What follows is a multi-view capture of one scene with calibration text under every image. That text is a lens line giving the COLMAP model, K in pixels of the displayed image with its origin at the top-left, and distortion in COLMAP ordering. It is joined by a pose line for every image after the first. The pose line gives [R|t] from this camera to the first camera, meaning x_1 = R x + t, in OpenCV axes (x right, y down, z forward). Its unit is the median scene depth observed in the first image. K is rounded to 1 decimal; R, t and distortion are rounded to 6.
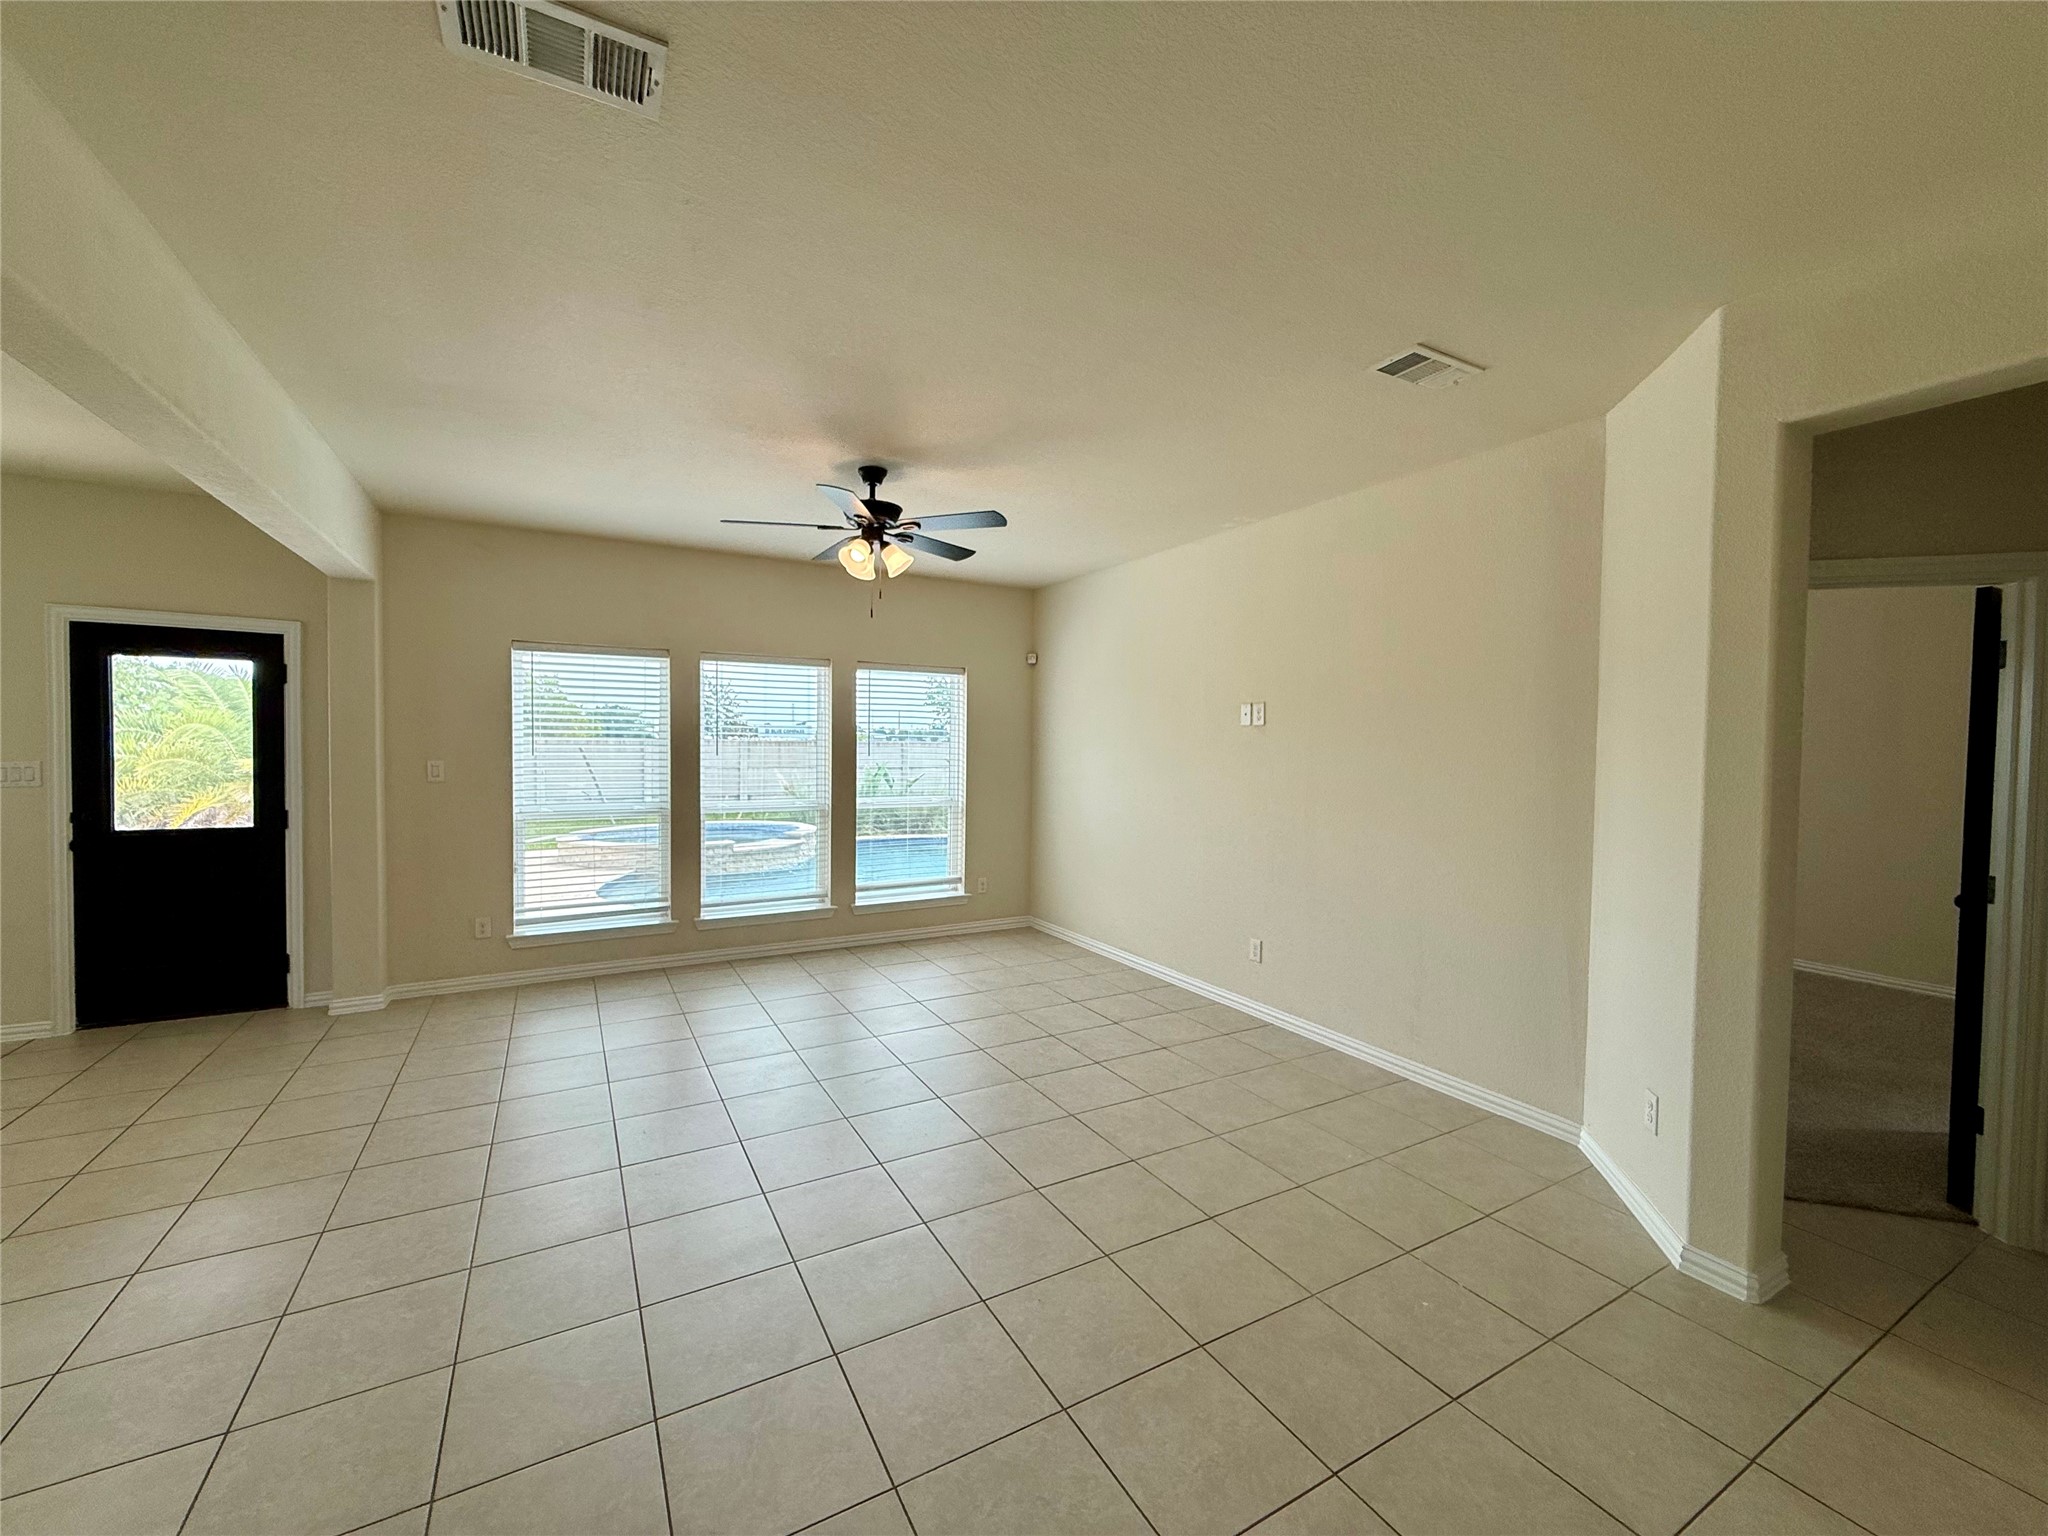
lens RADIAL K [[823.1, 0, 1024.0], [0, 823.1, 768.0], [0, 0, 1]] dist [0.000473, -0.000105]
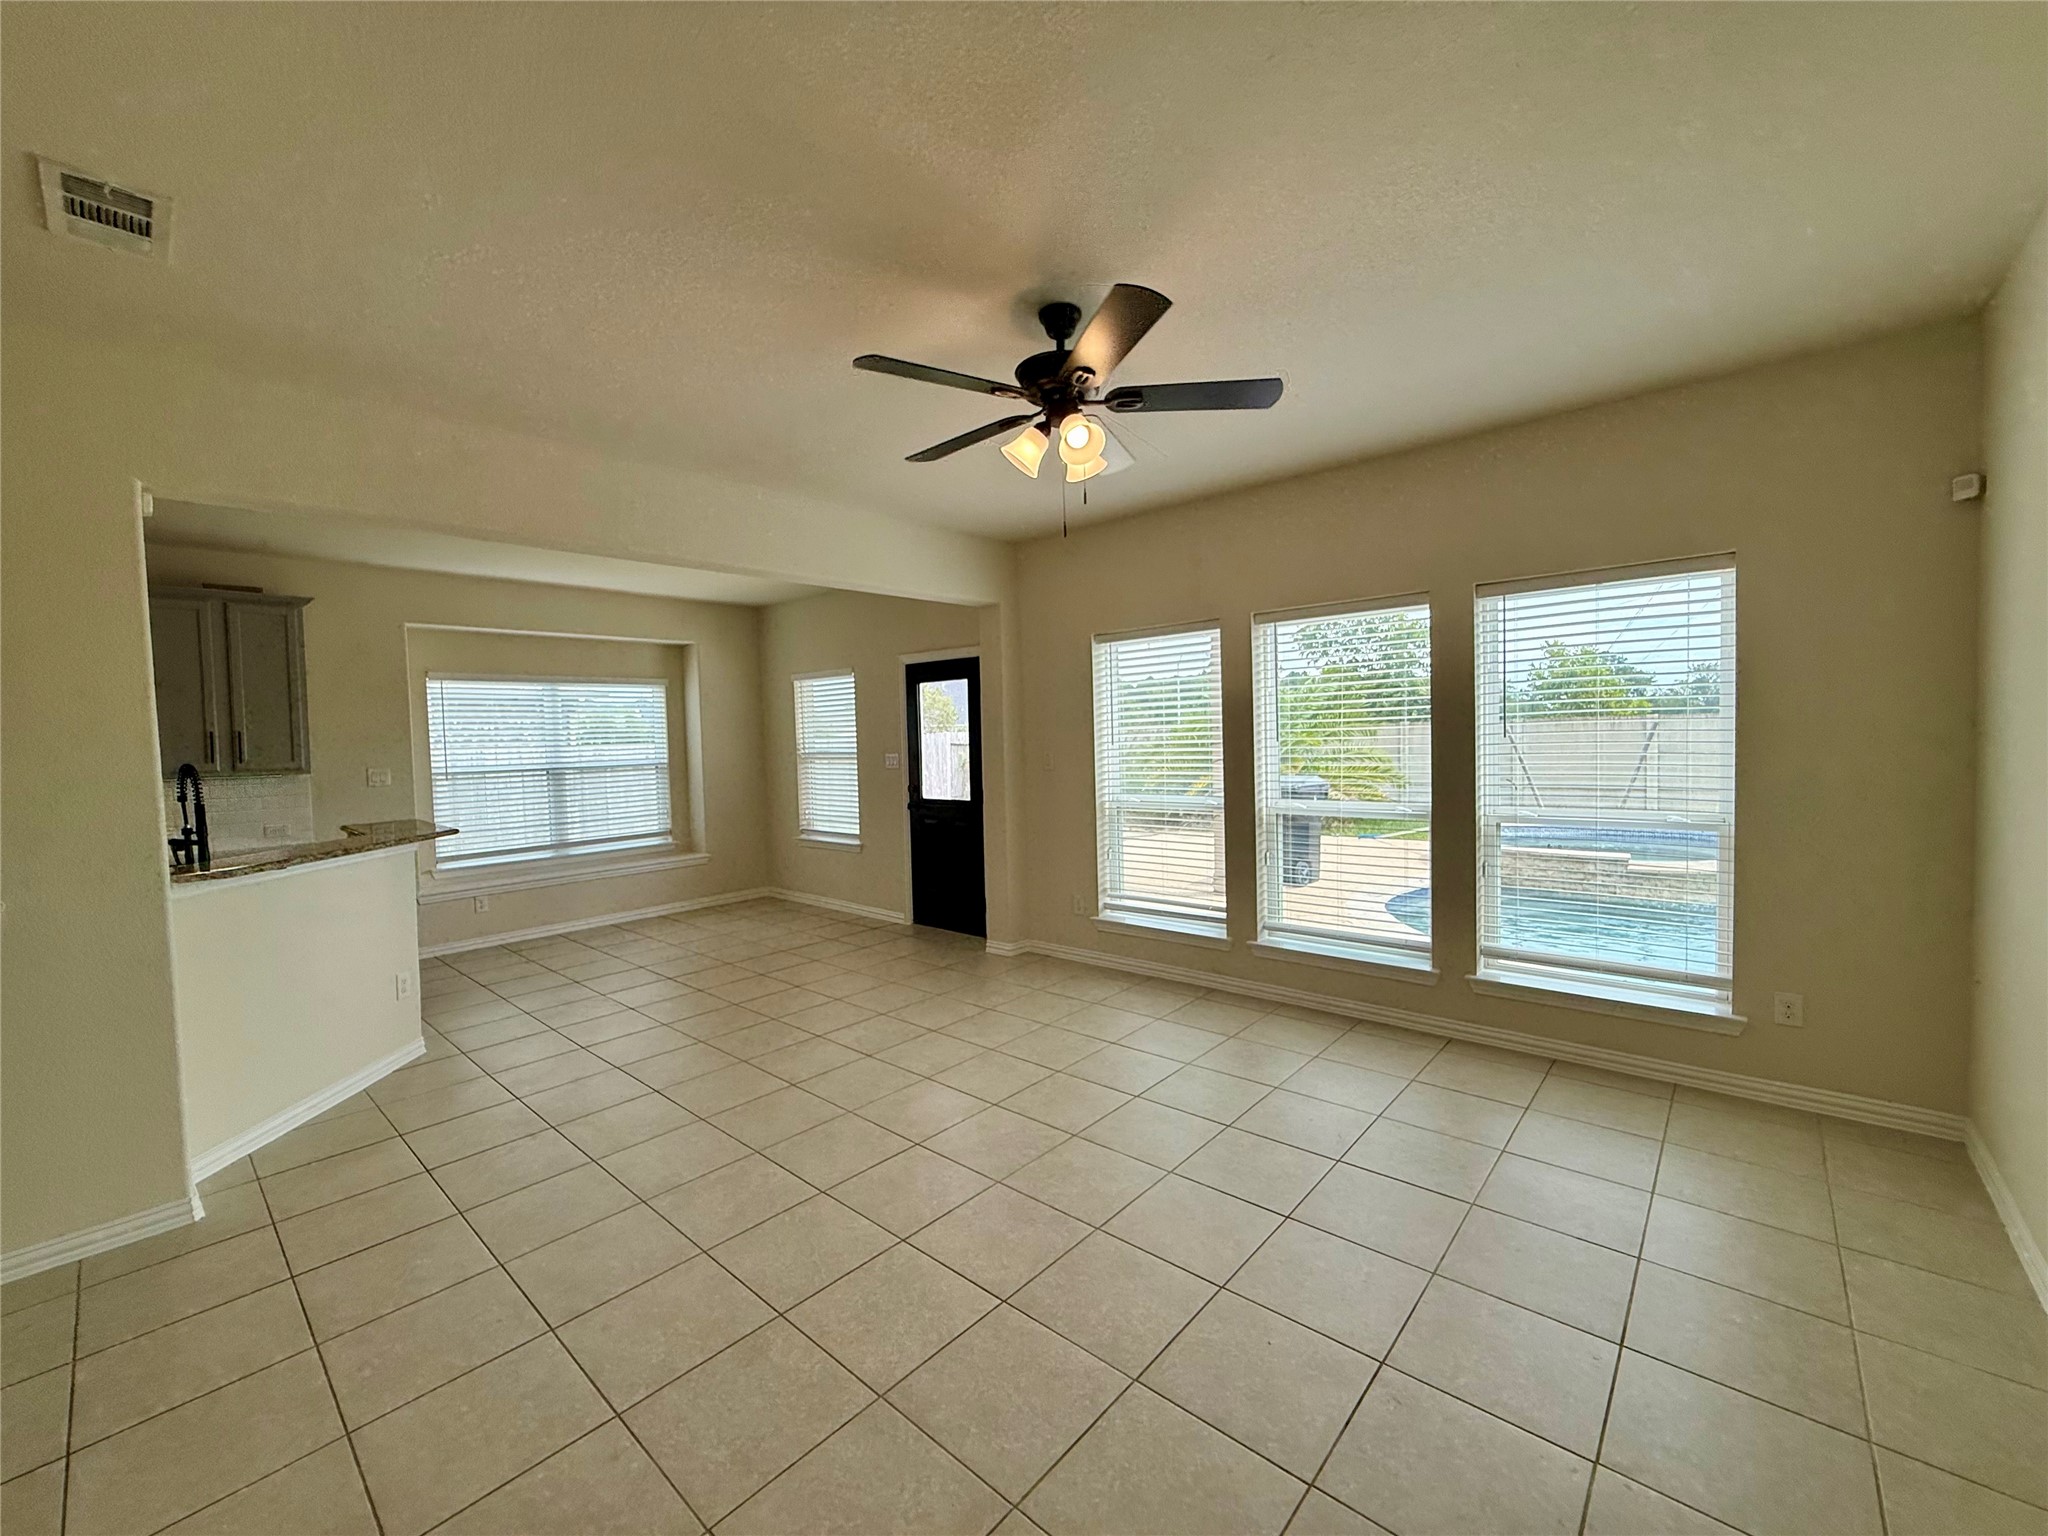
lens RADIAL K [[823.1, 0, 1024.0], [0, 823.1, 768.0], [0, 0, 1]] dist [0.000473, -0.000105]
pose [[0.310728, 0.016611, -0.950354, 0.322638], [0.006212, 0.999790, 0.019506, -0.007146], [0.950479, -0.011965, 0.310559, 0.556295]]
